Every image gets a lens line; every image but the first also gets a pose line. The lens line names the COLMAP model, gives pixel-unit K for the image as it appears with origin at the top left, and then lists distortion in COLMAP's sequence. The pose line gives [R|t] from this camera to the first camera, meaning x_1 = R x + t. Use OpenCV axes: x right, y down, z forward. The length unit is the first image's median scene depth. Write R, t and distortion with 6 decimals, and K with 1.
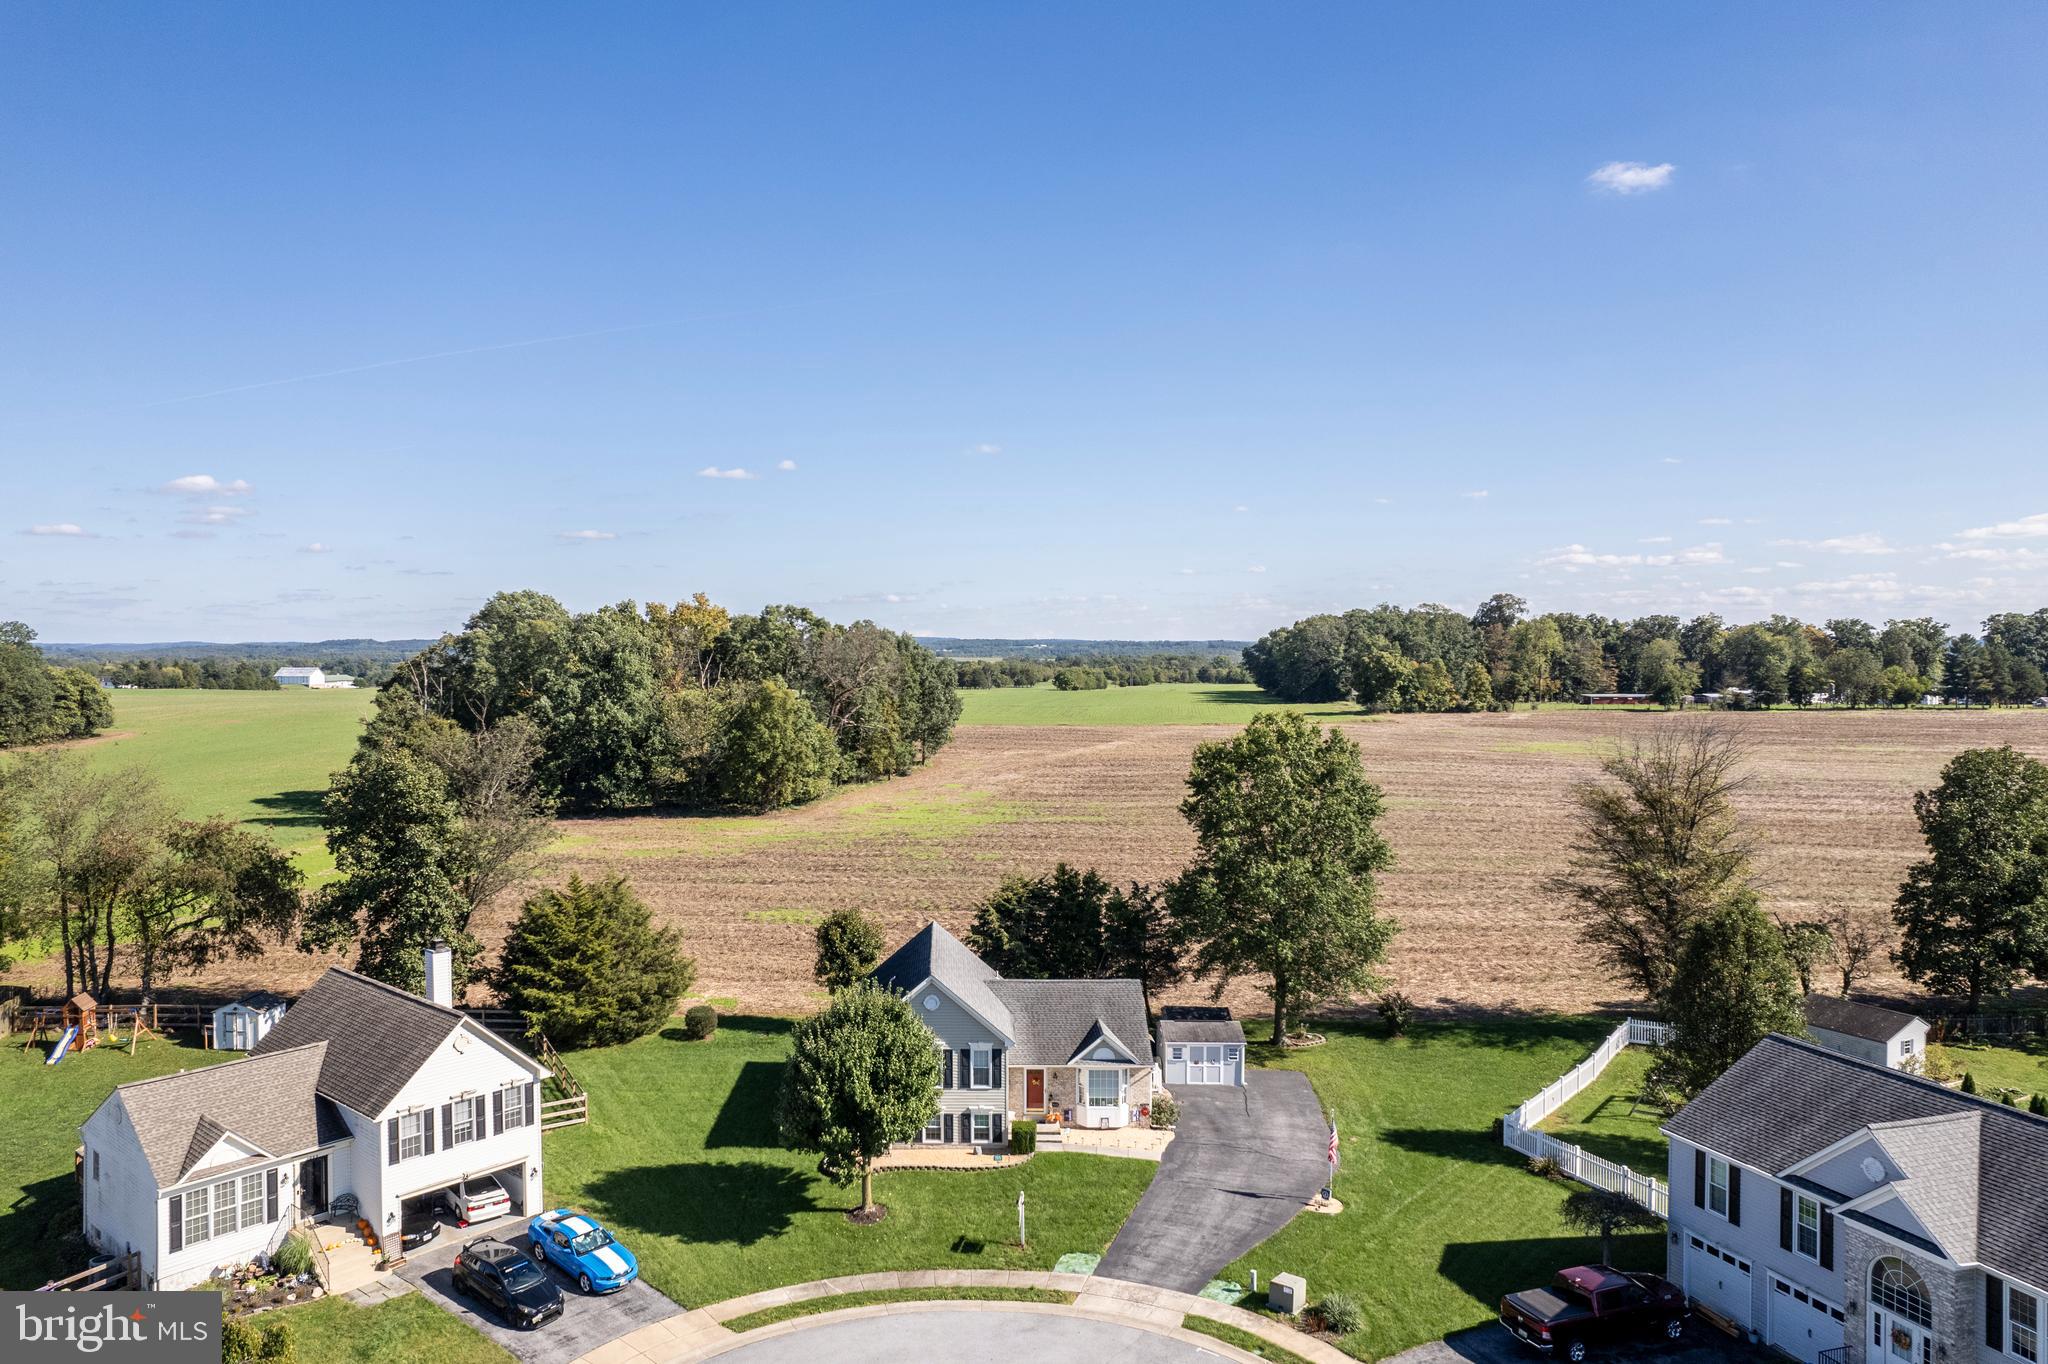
lens RADIAL K [[1359.3, 0, 898.8], [0, 1359.3, 655.2], [0, 0, 1]] dist [-0.044189, -0.001252]
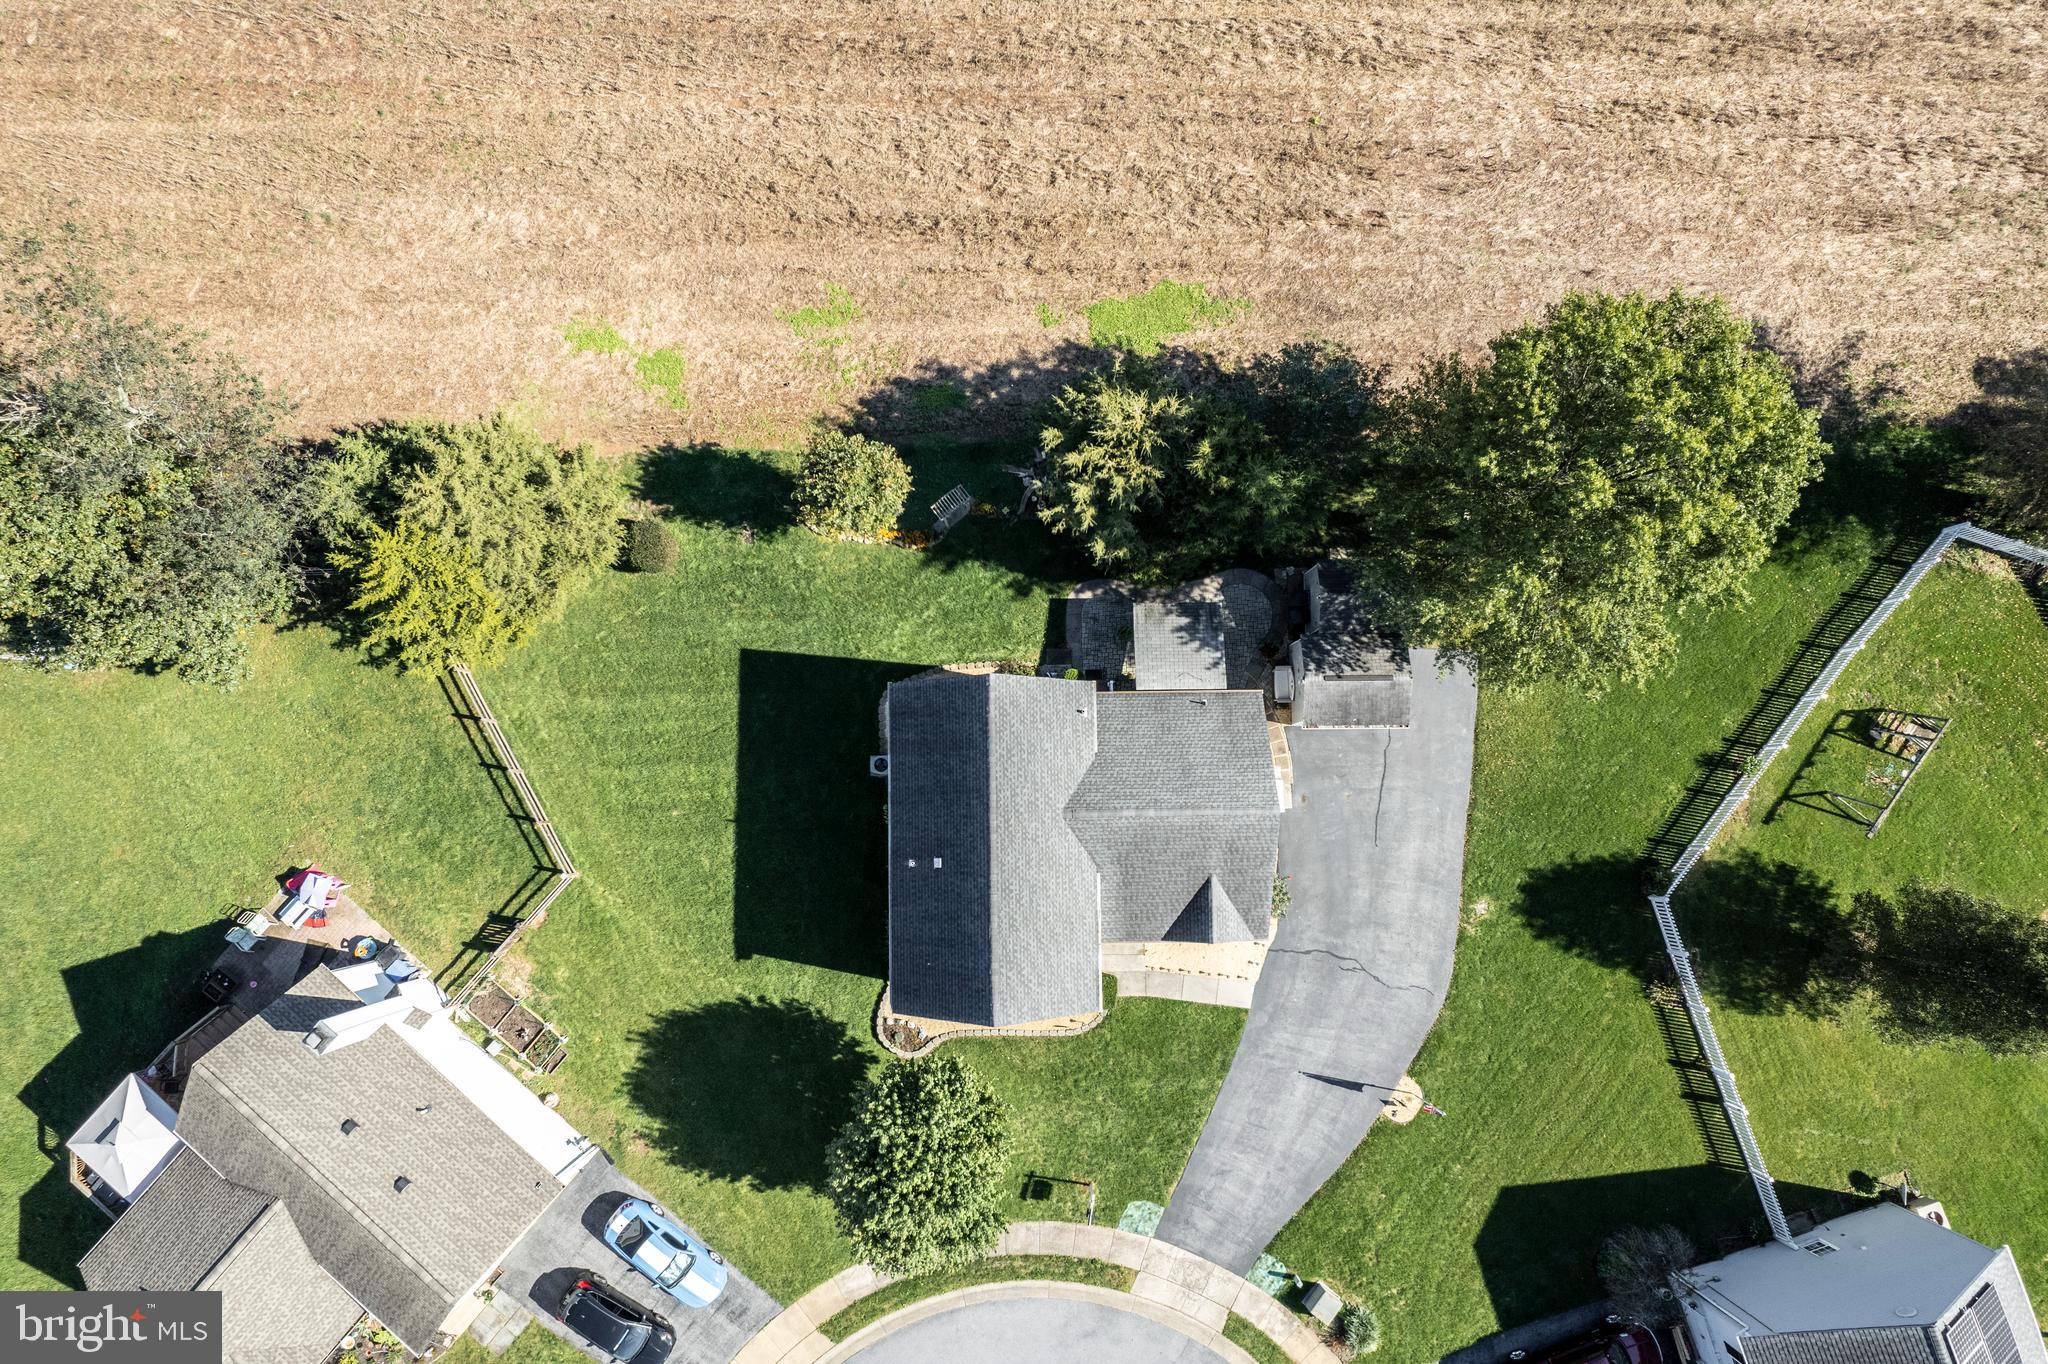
lens RADIAL K [[1309.2, 0, 1024.0], [0, 1309.2, 682.0], [0, 0, 1]] dist [-0.074571, 0.069018]
pose [[0.998746, -0.046664, 0.018134, 0.031079], [-0.013304, 0.101813, 0.994715, -0.433281], [-0.048263, -0.993709, 0.101064, 0.960872]]
